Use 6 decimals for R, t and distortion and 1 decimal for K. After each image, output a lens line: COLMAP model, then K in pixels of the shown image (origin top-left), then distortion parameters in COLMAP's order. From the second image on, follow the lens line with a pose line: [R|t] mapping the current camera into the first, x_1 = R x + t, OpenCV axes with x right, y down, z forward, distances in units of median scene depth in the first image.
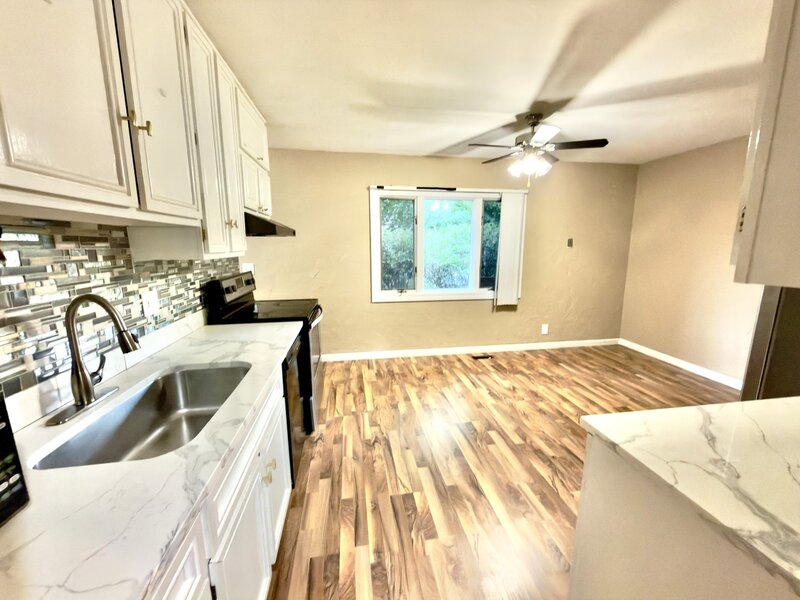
lens RADIAL K [[320.1, 0, 399.8], [0, 320.1, 299.1], [0, 0, 1]] dist [-0.002127, -0.000525]
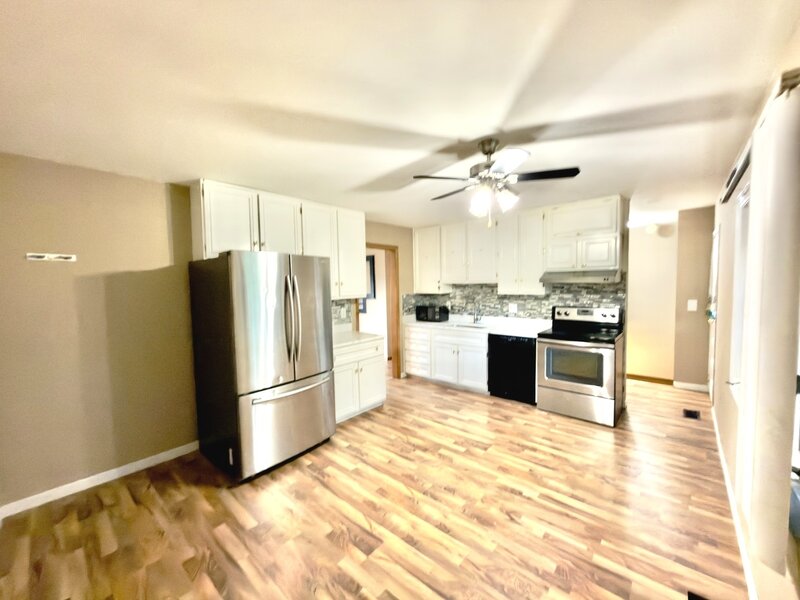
lens RADIAL K [[320.1, 0, 397.0], [0, 320.1, 300.7], [0, 0, 1]] dist [-0.002127, -0.000525]
pose [[-0.777364, 0.051167, -0.626967, 1.254884], [-0.084829, 0.979055, 0.185080, -0.337800], [0.623305, 0.197060, -0.756742, 1.720193]]
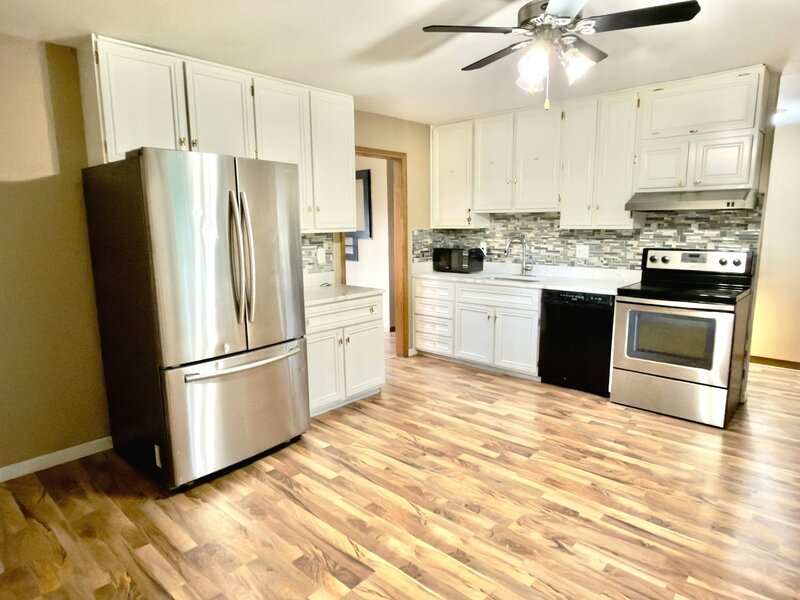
lens RADIAL K [[487.4, 0, 396.8], [0, 487.4, 300.8], [0, 0, 1]] dist [-0.003116, 0.002615]
pose [[-0.792206, 0.107728, -0.600671, 1.242643], [-0.090885, 0.952491, 0.290690, -0.301692], [0.603449, 0.284878, -0.744778, 1.739352]]
